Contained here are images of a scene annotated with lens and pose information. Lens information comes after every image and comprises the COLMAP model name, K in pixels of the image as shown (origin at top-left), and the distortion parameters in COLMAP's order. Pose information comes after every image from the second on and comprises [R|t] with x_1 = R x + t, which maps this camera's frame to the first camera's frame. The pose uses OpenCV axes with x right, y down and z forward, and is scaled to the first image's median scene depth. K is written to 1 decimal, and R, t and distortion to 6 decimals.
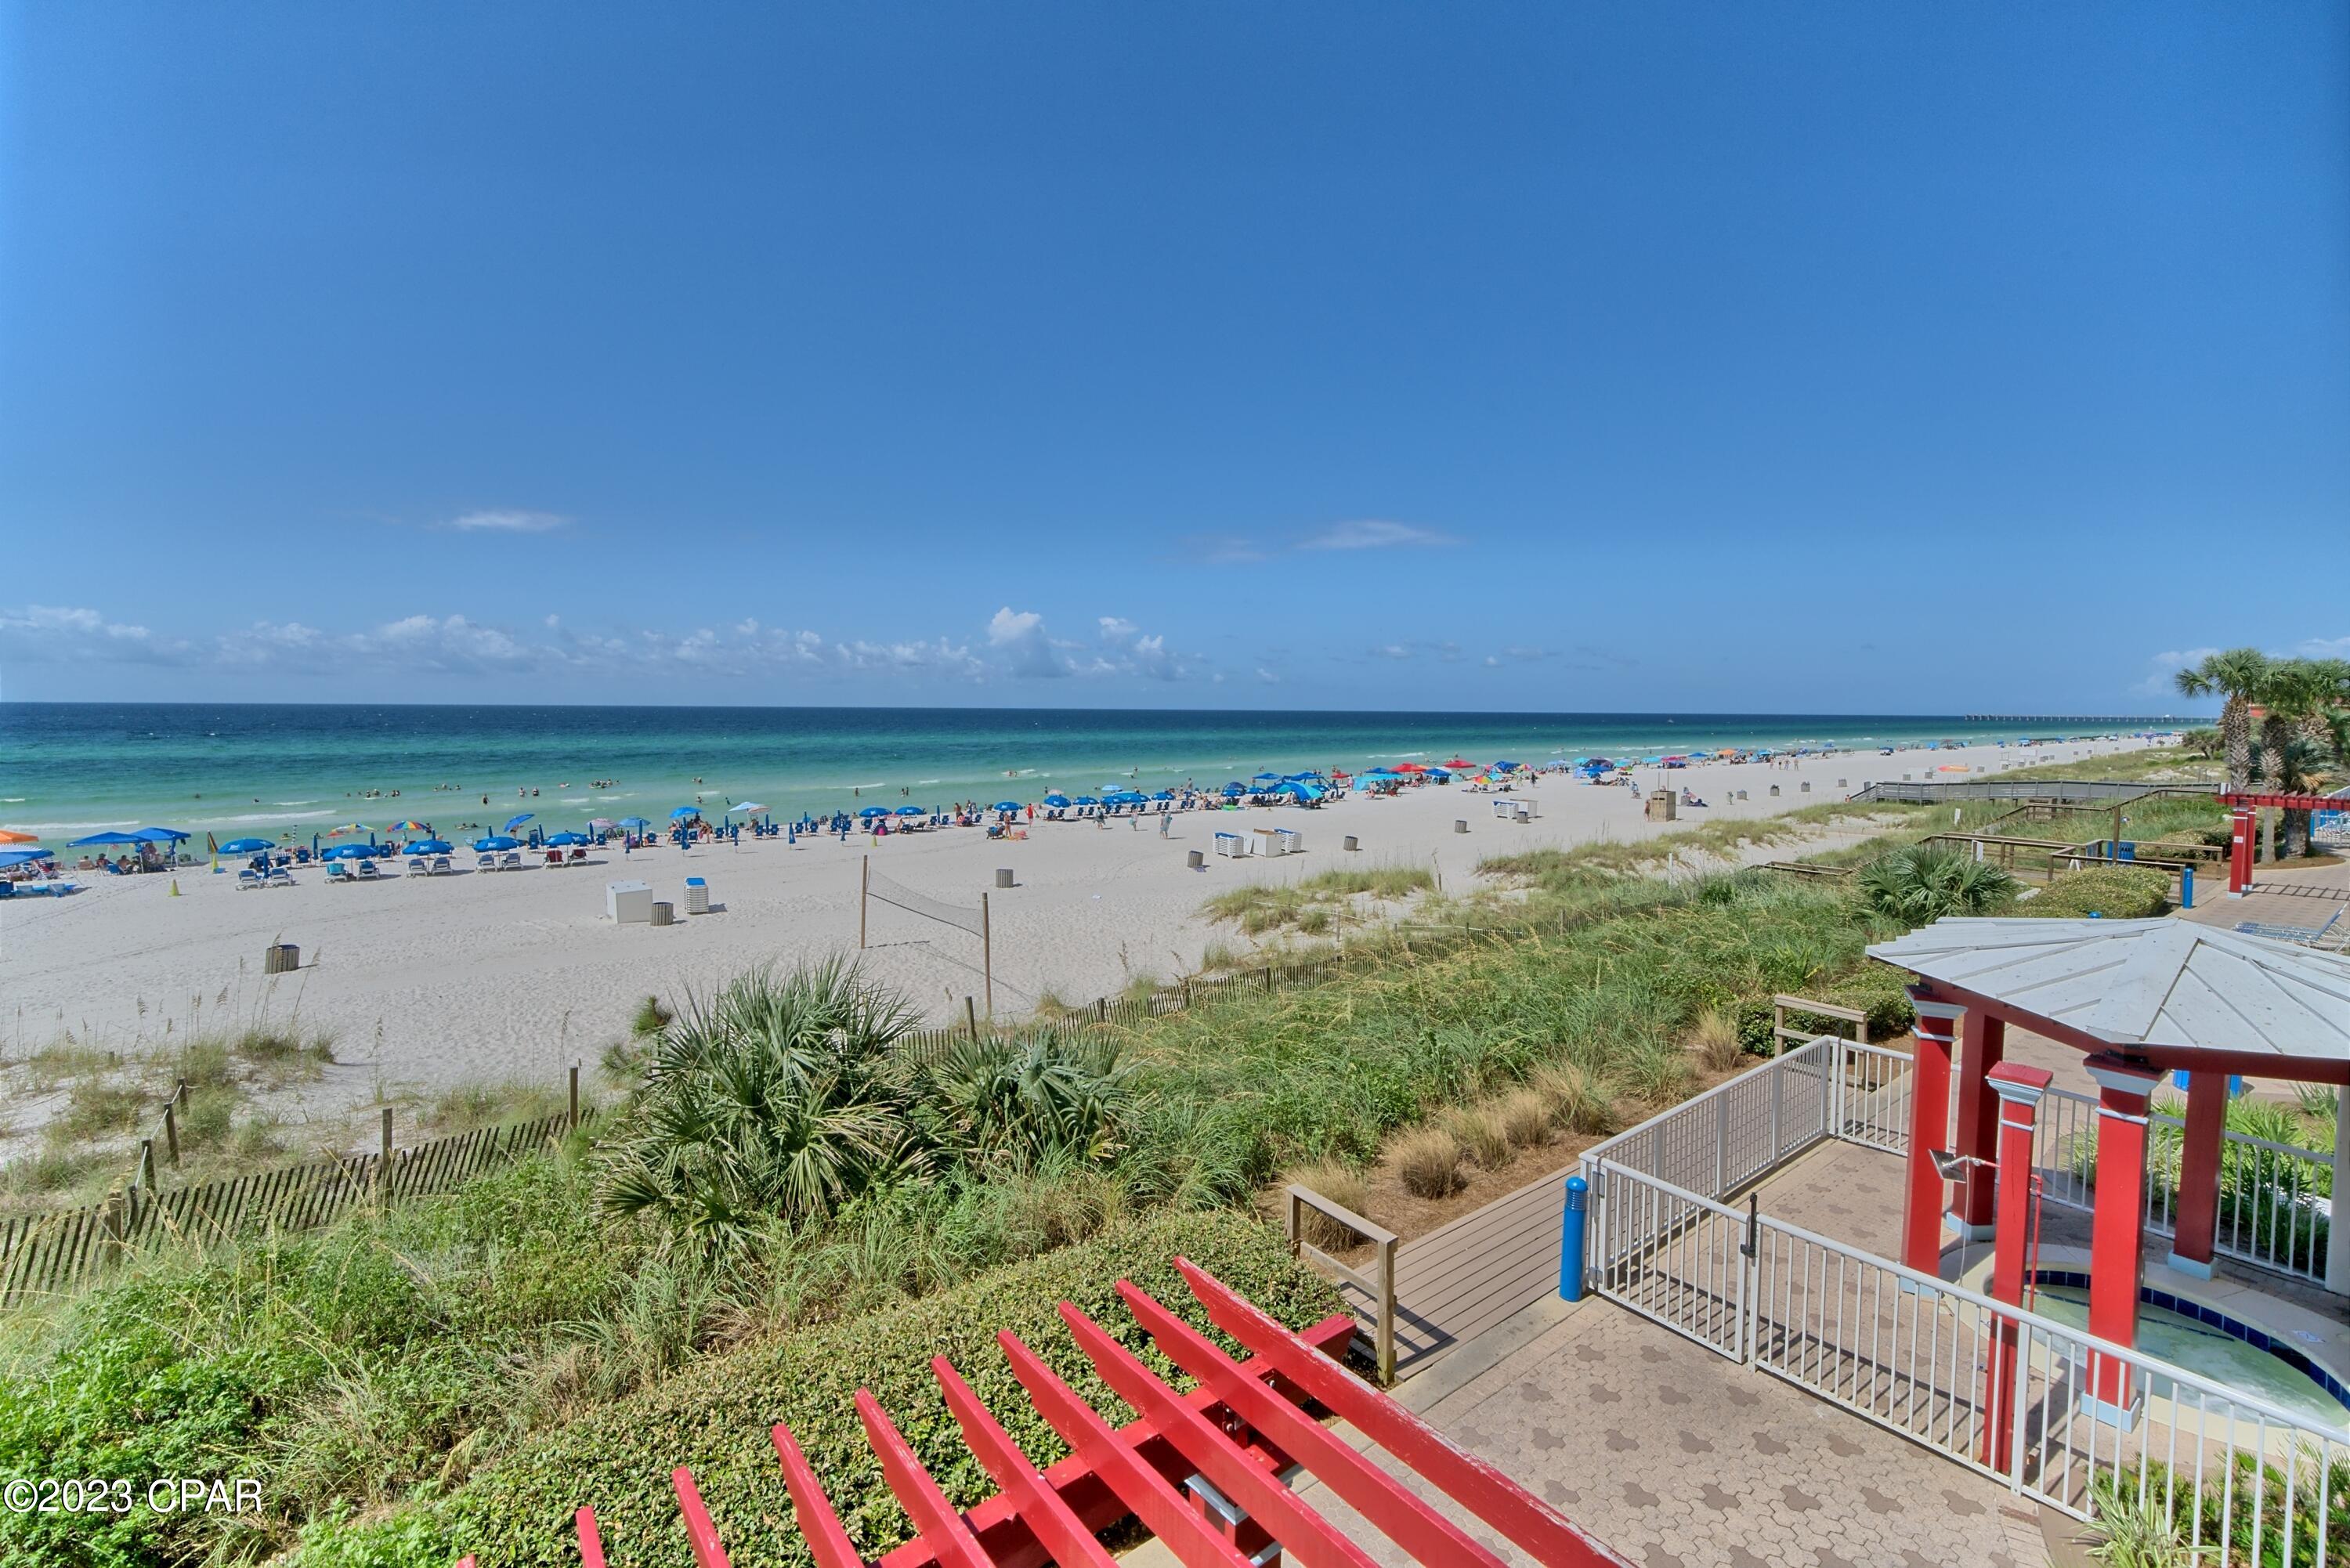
lens RADIAL K [[1022.8, 0, 1174.7], [0, 1022.8, 778.7], [0, 0, 1]] dist [0.003959, 0.003167]
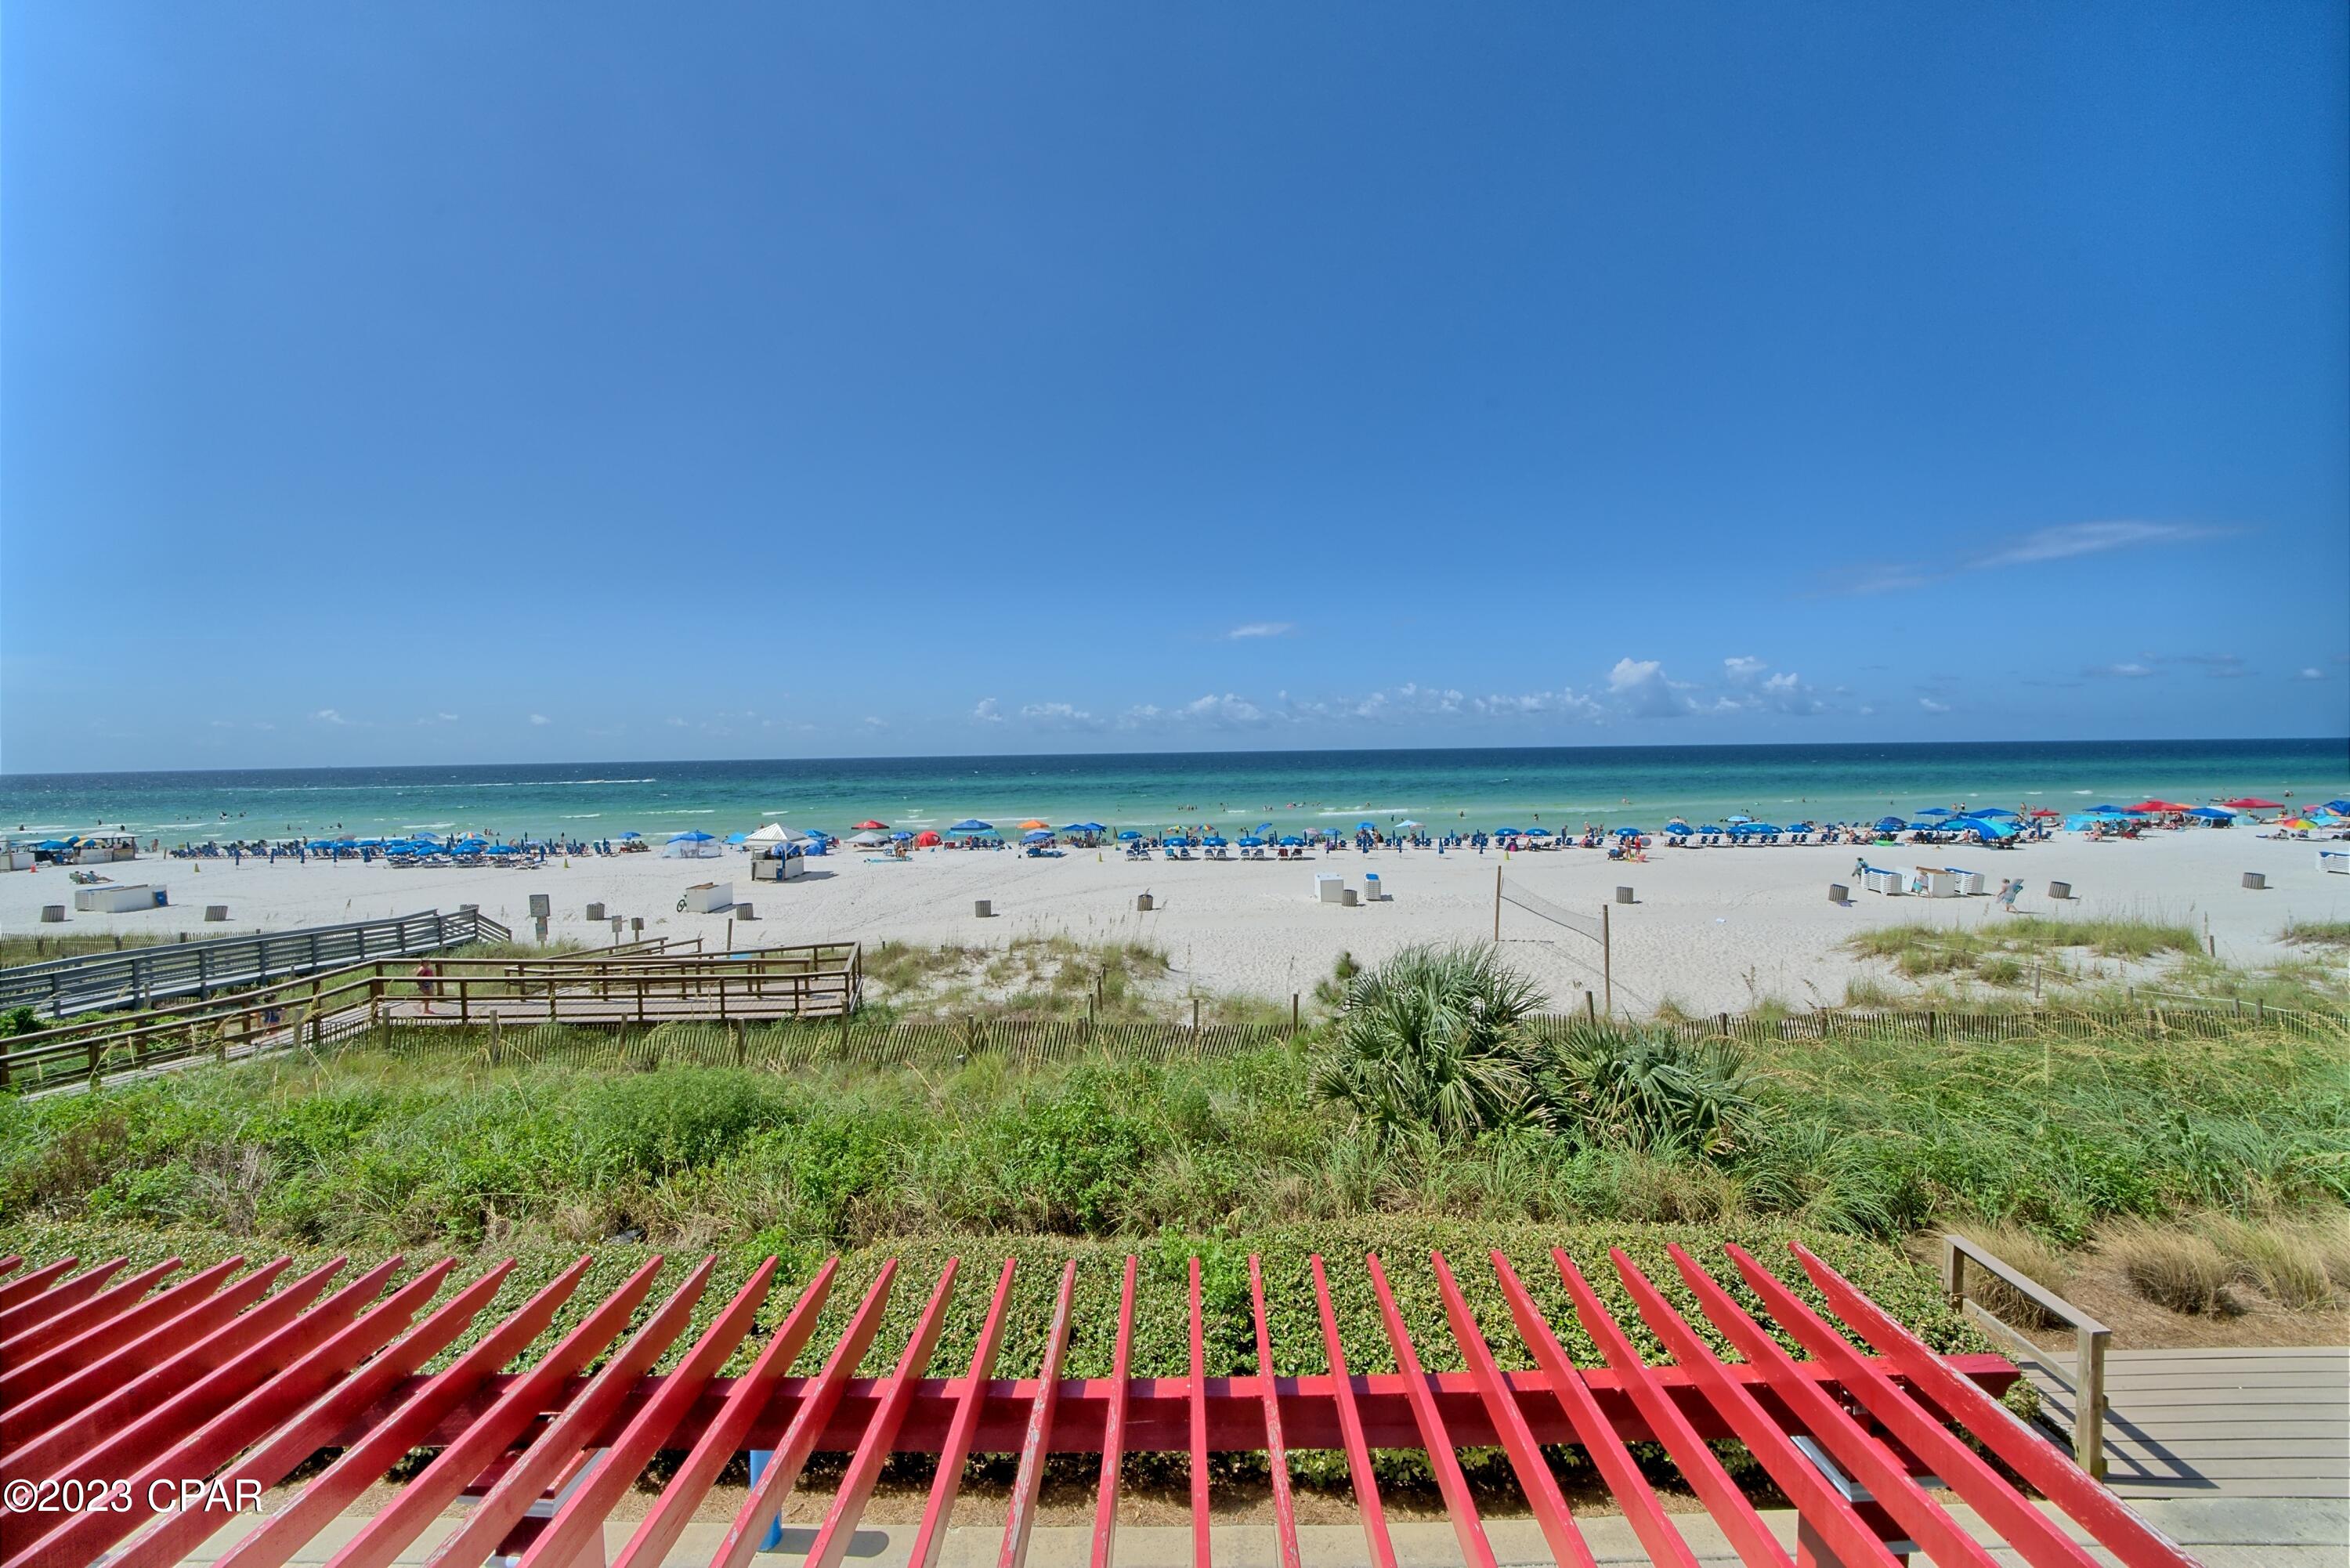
lens RADIAL K [[809.9, 0, 1176.2], [0, 809.9, 776.3], [0, 0, 1]] dist [-0.025589, 0.002693]
pose [[0.780711, 0.000891, -0.624891, 0.002478], [-0.022946, 0.999365, -0.027243, 0.002391], [0.624470, 0.035608, 0.780236, -0.012975]]
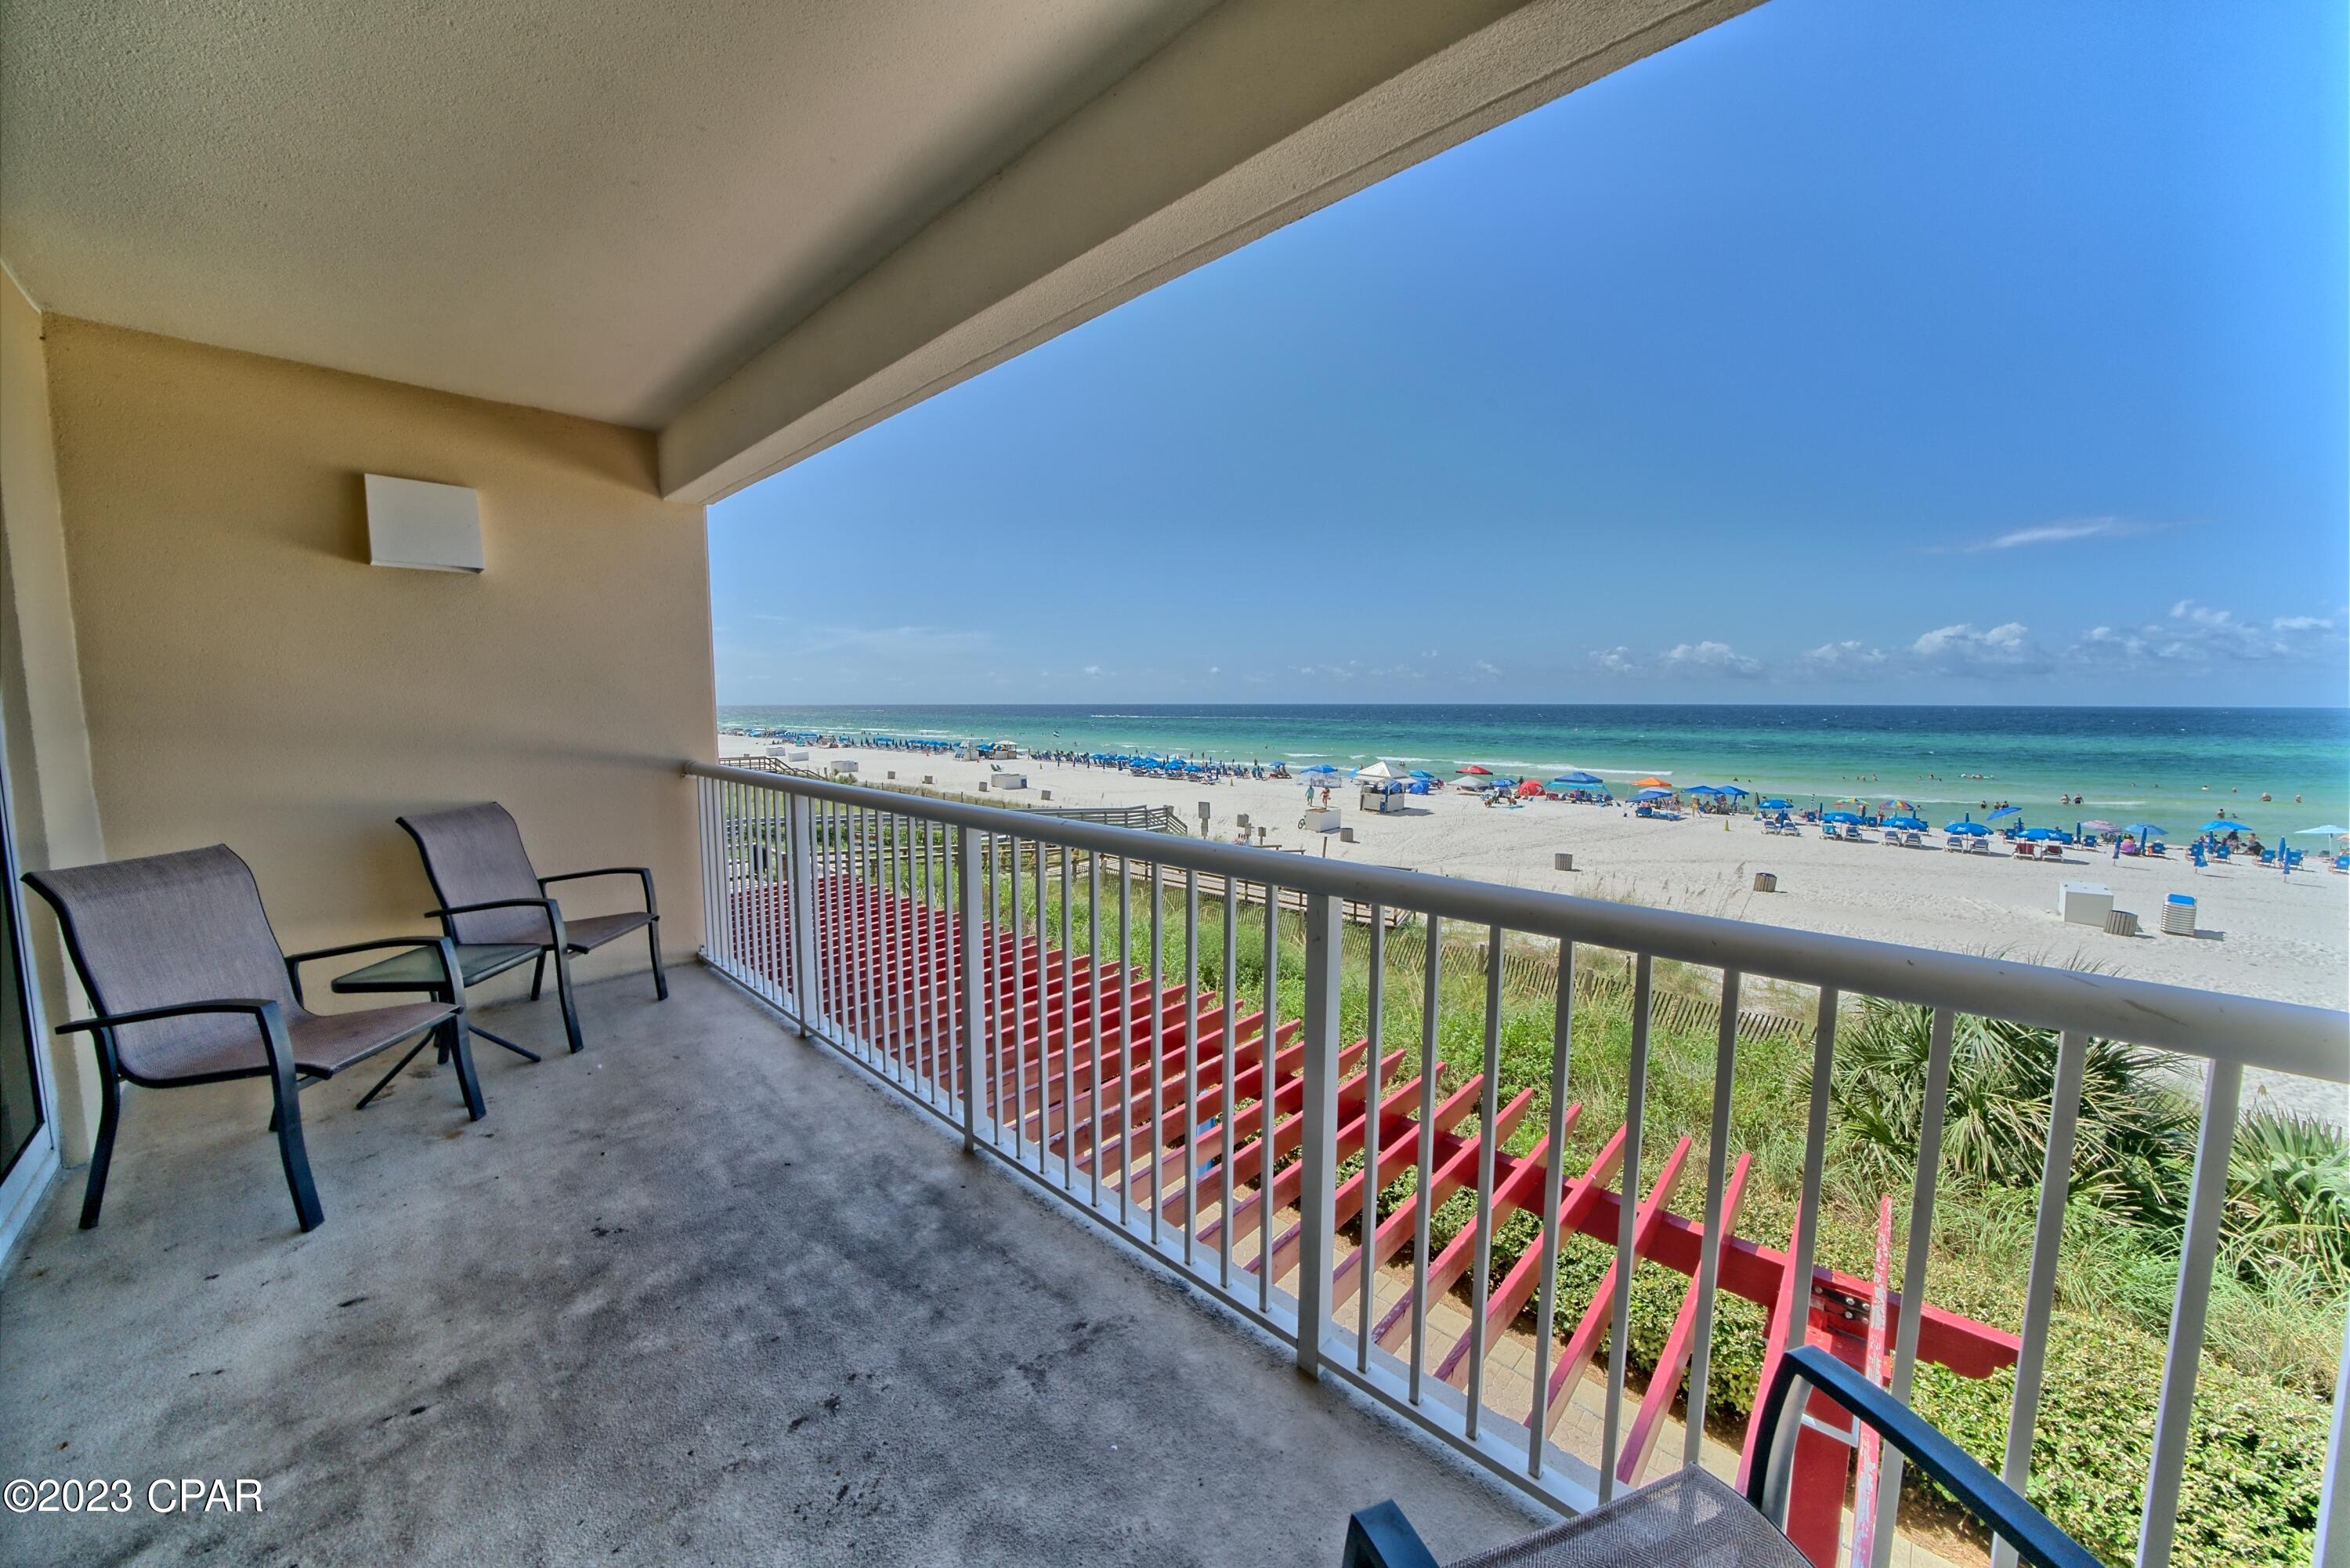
lens RADIAL K [[830.2, 0, 1184.5], [0, 830.2, 780.6], [0, 0, 1]] dist [-0.024227, 0.003886]
pose [[0.155950, 0.086979, -0.983928, 0.115325], [-0.067627, 0.994718, 0.077214, 0.000428], [0.985447, 0.054498, 0.161009, 0.012553]]
